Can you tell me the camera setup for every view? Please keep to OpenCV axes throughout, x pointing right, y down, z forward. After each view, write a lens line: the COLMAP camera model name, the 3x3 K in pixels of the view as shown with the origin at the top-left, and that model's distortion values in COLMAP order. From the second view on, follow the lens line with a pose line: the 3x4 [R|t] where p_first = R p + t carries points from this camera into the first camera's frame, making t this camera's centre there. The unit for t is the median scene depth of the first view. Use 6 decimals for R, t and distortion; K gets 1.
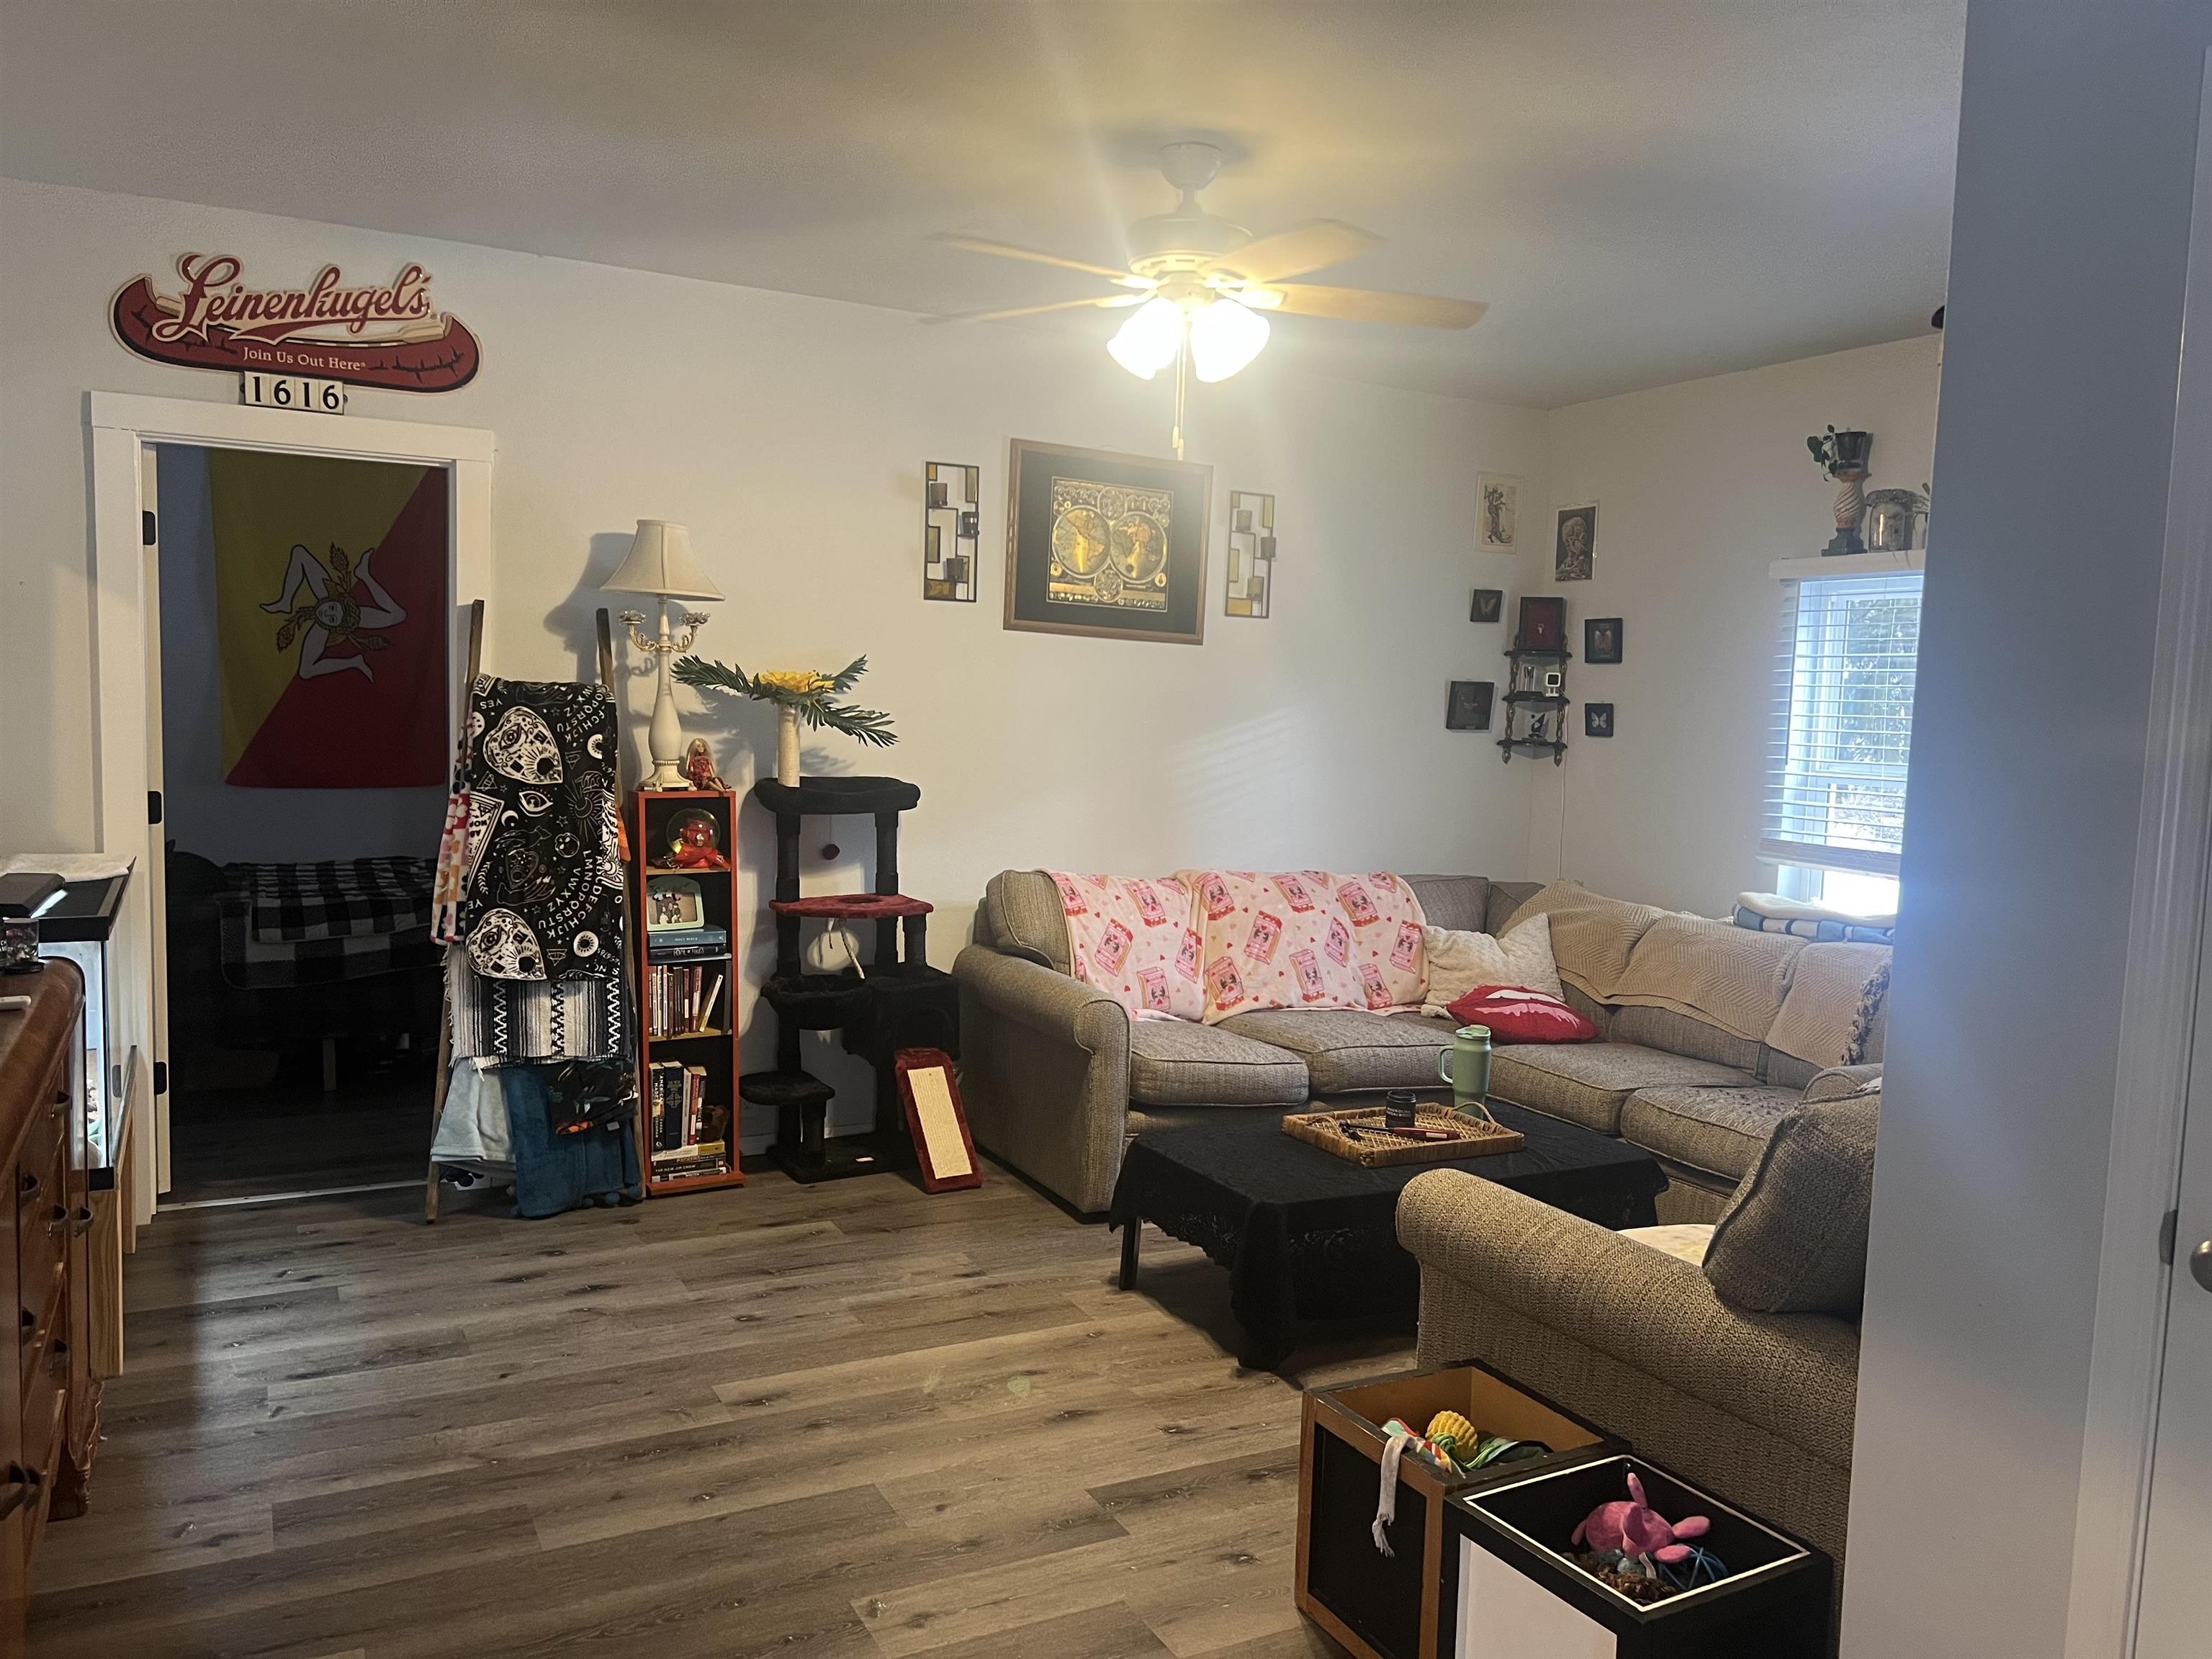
lens RADIAL K [[1660.7, 0, 1083.5], [0, 1660.7, 821.8], [0, 0, 1]] dist [0.070960, -0.079700]
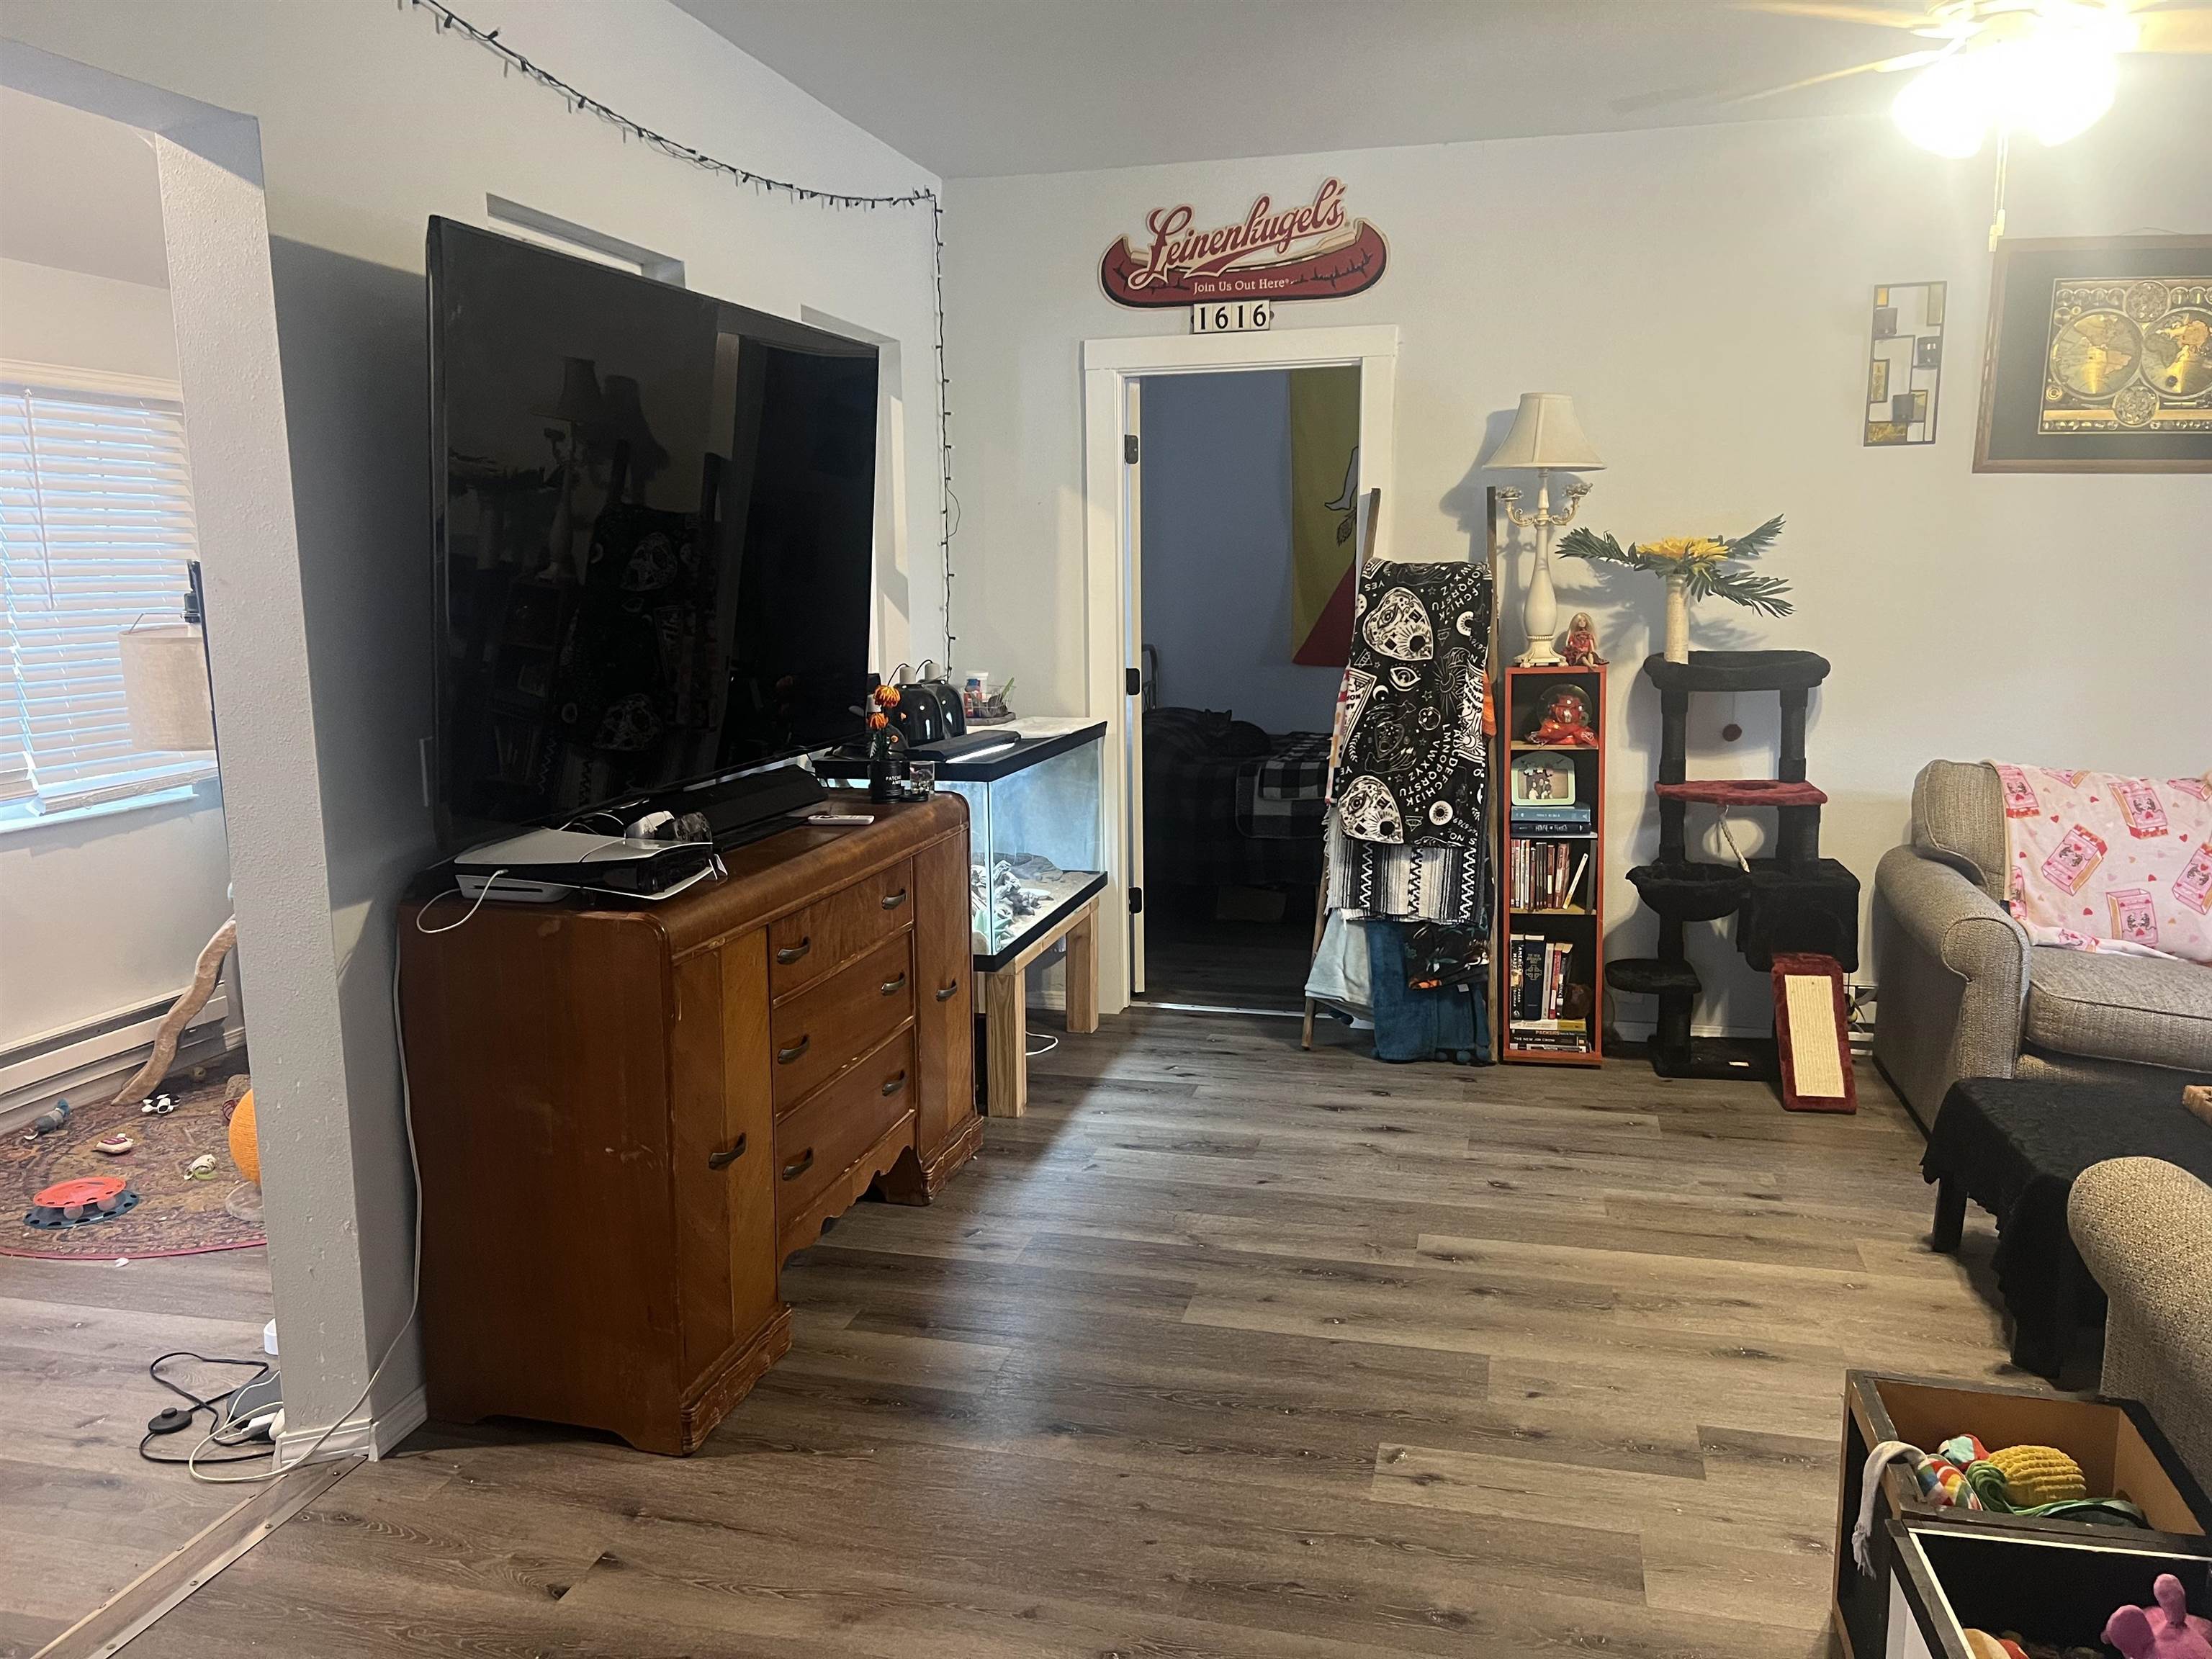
lens RADIAL K [[1660.7, 0, 1093.8], [0, 1660.7, 824.6], [0, 0, 1]] dist [0.070960, -0.079700]
pose [[0.746536, 0.063836, -0.662276, 0.225774], [-0.016031, 0.996824, 0.078011, 0.002021], [0.665152, -0.047621, 0.745188, 0.071382]]
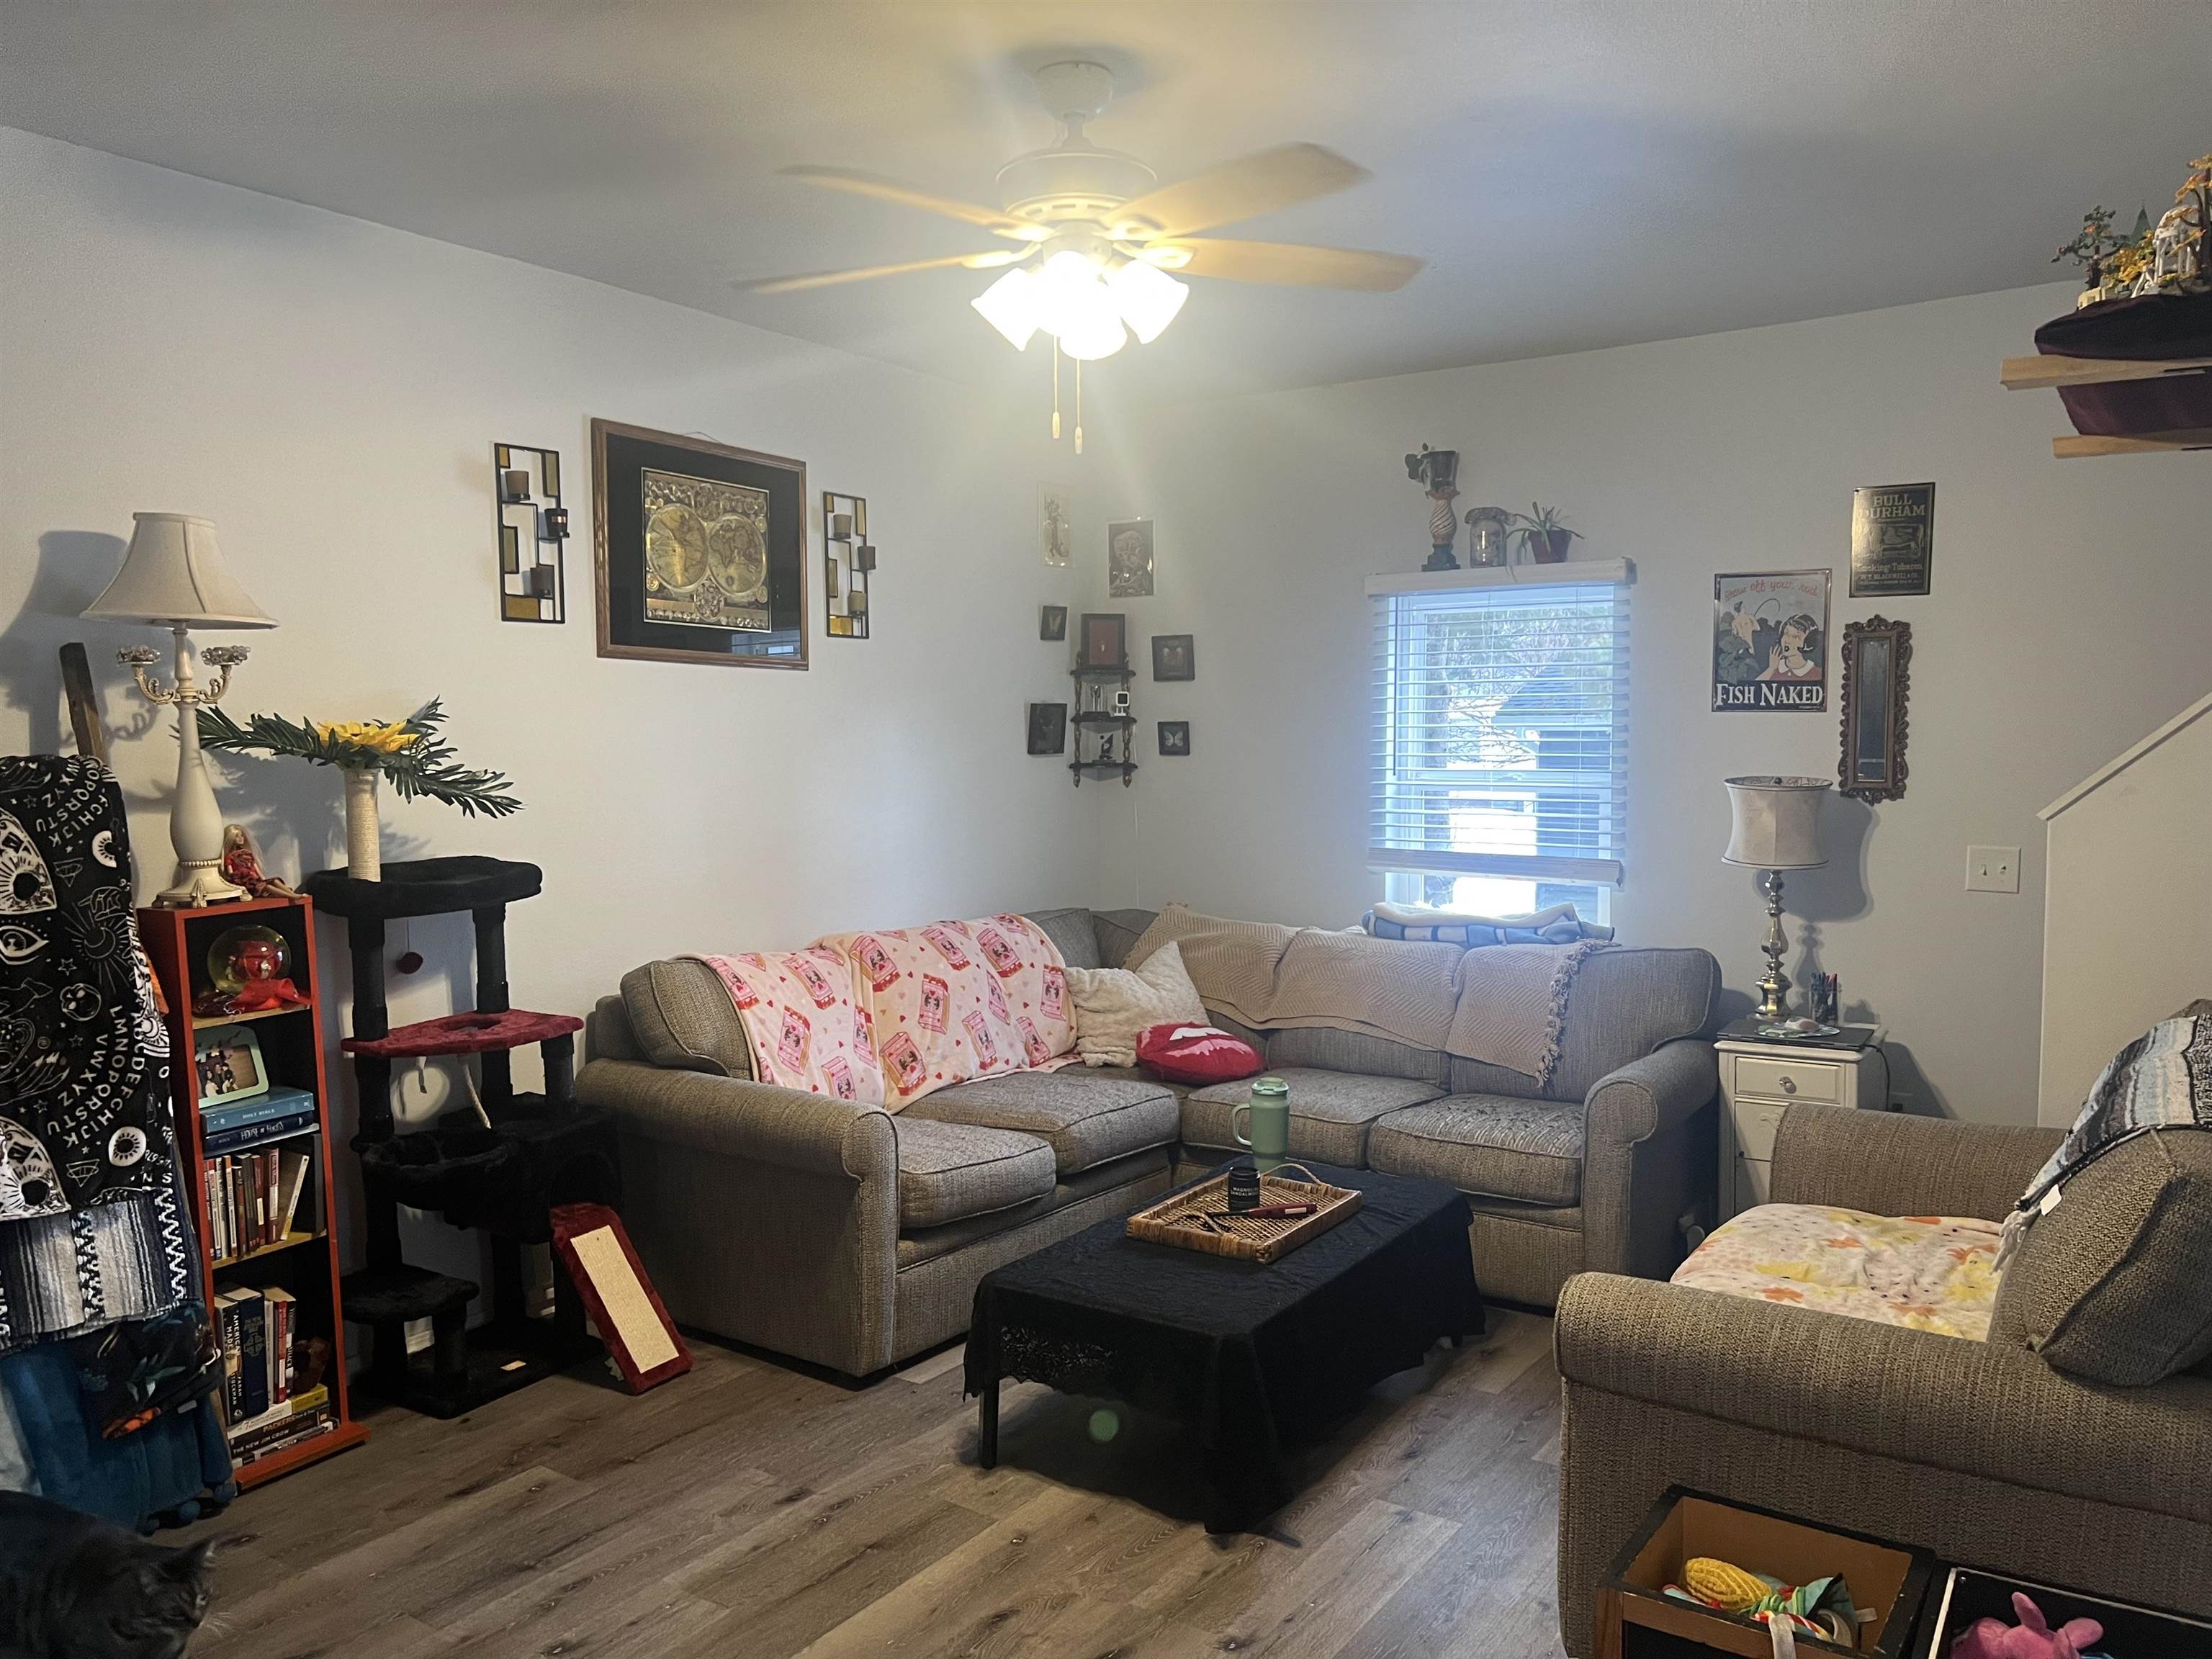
lens RADIAL K [[1660.7, 0, 1079.2], [0, 1660.7, 831.3], [0, 0, 1]] dist [0.070960, -0.079700]
pose [[0.881703, -0.071172, 0.466406, -0.258947], [0.070882, 0.997319, 0.018191, -0.036410], [-0.466450, 0.017021, 0.884384, 0.217412]]
